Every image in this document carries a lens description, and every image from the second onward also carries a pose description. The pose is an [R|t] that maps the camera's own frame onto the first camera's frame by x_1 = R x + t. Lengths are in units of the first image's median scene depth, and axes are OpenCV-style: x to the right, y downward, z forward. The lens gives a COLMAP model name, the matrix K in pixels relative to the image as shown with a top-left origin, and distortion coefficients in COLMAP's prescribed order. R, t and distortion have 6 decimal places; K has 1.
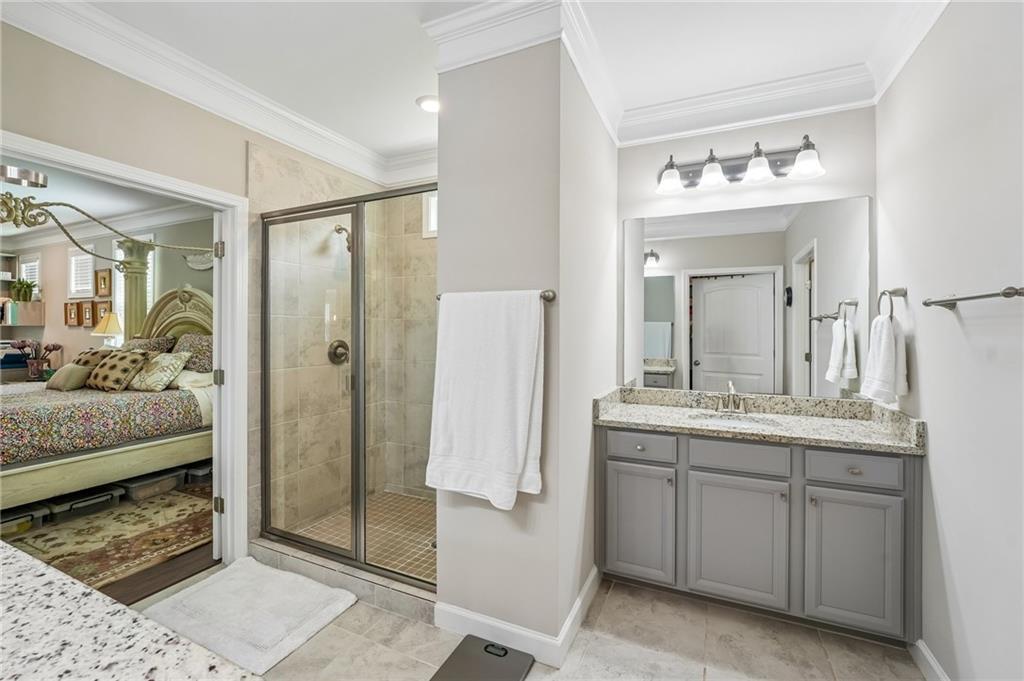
lens RADIAL K [[423.7, 0, 512.9], [0, 423.7, 331.4], [0, 0, 1]] dist [-0.009878, 0.002542]
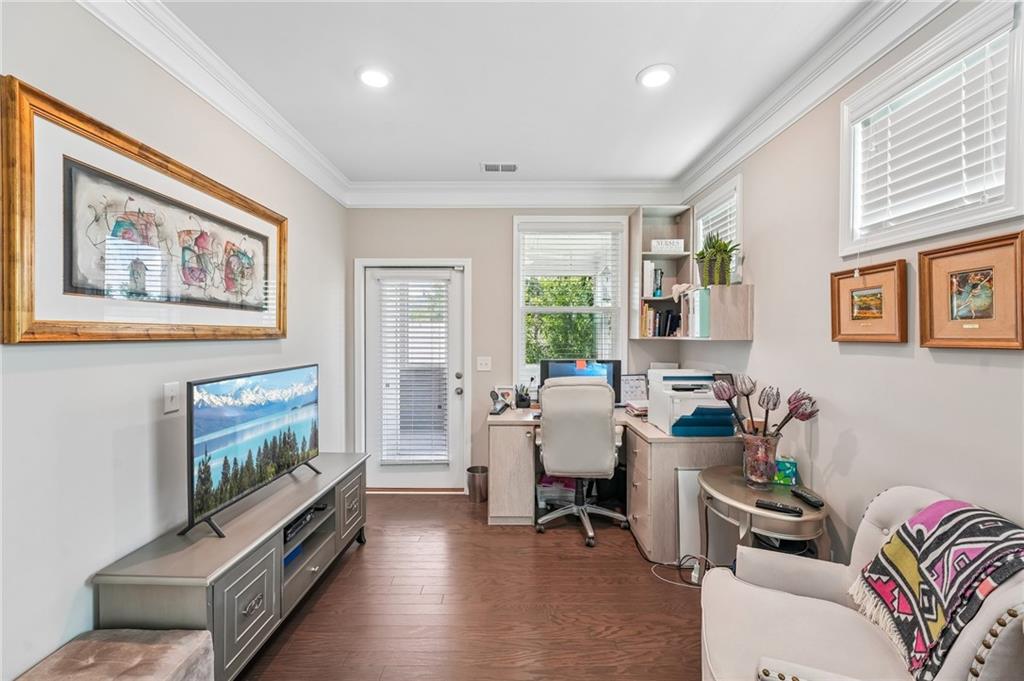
lens RADIAL K [[423.7, 0, 517.2], [0, 423.7, 337.6], [0, 0, 1]] dist [-0.009878, 0.002542]
pose [[0.423288, -0.000147, -0.905995, -2.272277], [0.001114, 0.999999, 0.000359, -0.043497], [0.905994, -0.001161, 0.423288, 1.650992]]
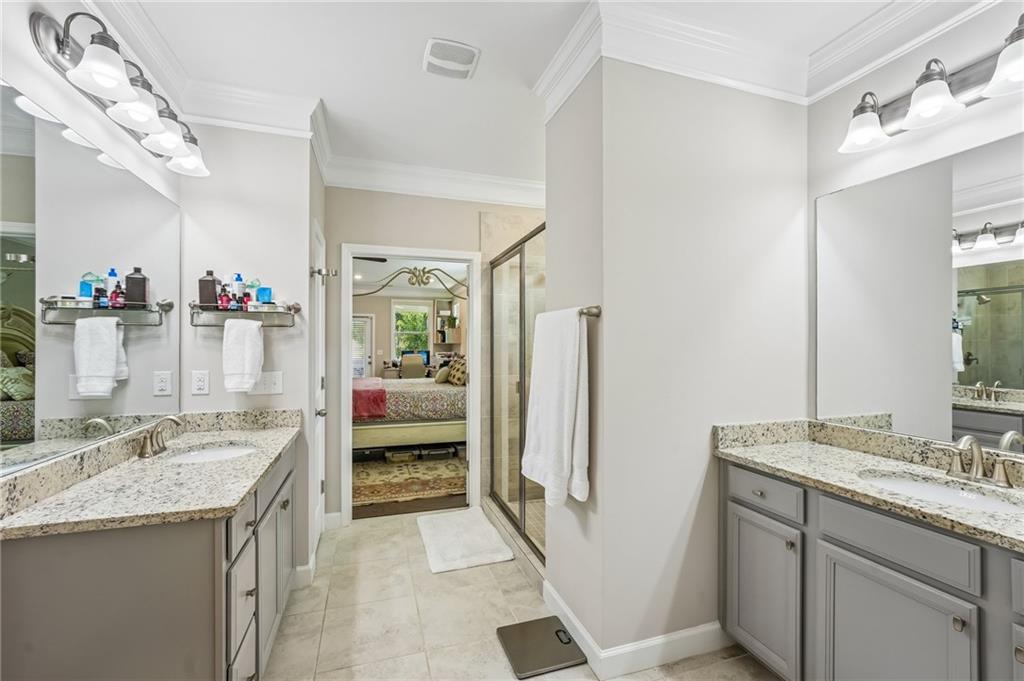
lens RADIAL K [[423.7, 0, 510.4], [0, 423.7, 346.2], [0, 0, 1]] dist [-0.009878, 0.002542]
pose [[0.690114, -0.001287, -0.723699, 0.455206], [-0.000336, 0.999998, -0.002098, 0.001078], [0.723700, 0.001691, 0.690112, 0.096594]]
